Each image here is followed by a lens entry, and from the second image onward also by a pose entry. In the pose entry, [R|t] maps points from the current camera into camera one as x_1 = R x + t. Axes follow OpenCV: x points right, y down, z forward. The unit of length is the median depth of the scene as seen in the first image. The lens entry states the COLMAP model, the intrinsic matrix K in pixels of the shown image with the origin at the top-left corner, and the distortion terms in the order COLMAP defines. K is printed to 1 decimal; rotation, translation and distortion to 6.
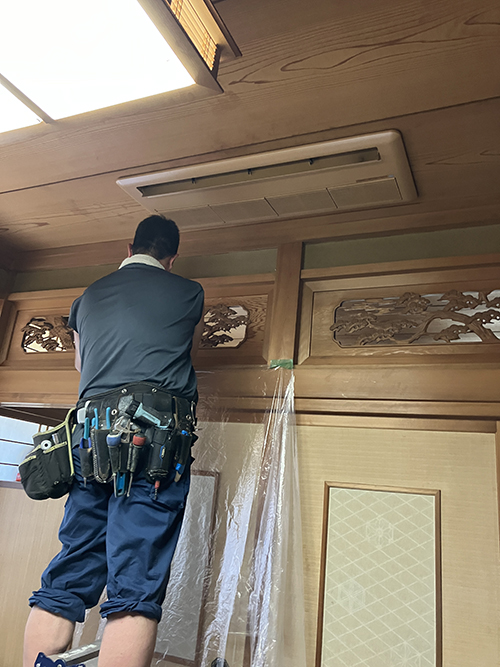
lens RADIAL K [[590.9, 0, 250.0], [0, 590.9, 333.5], [0, 0, 1]] dist [0.045751, 0.000897]
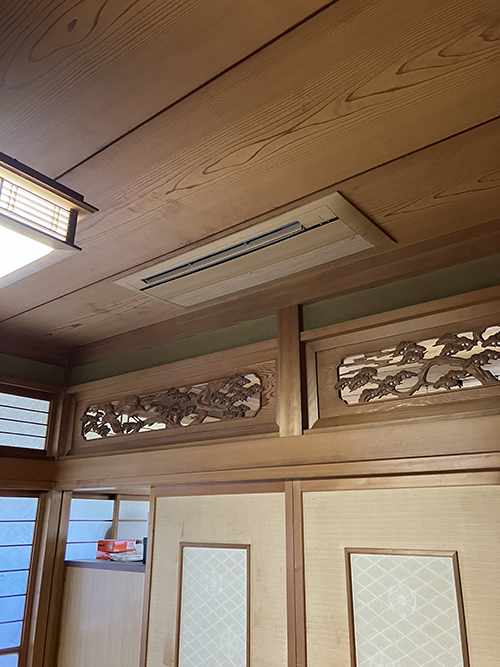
lens RADIAL K [[590.9, 0, 250.0], [0, 590.9, 333.5], [0, 0, 1]] dist [0.045751, 0.000897]
pose [[0.960227, -0.168717, -0.222484, 0.243345], [0.161784, 0.985601, -0.049167, -0.074619], [0.227576, 0.011217, 0.973696, -0.001763]]
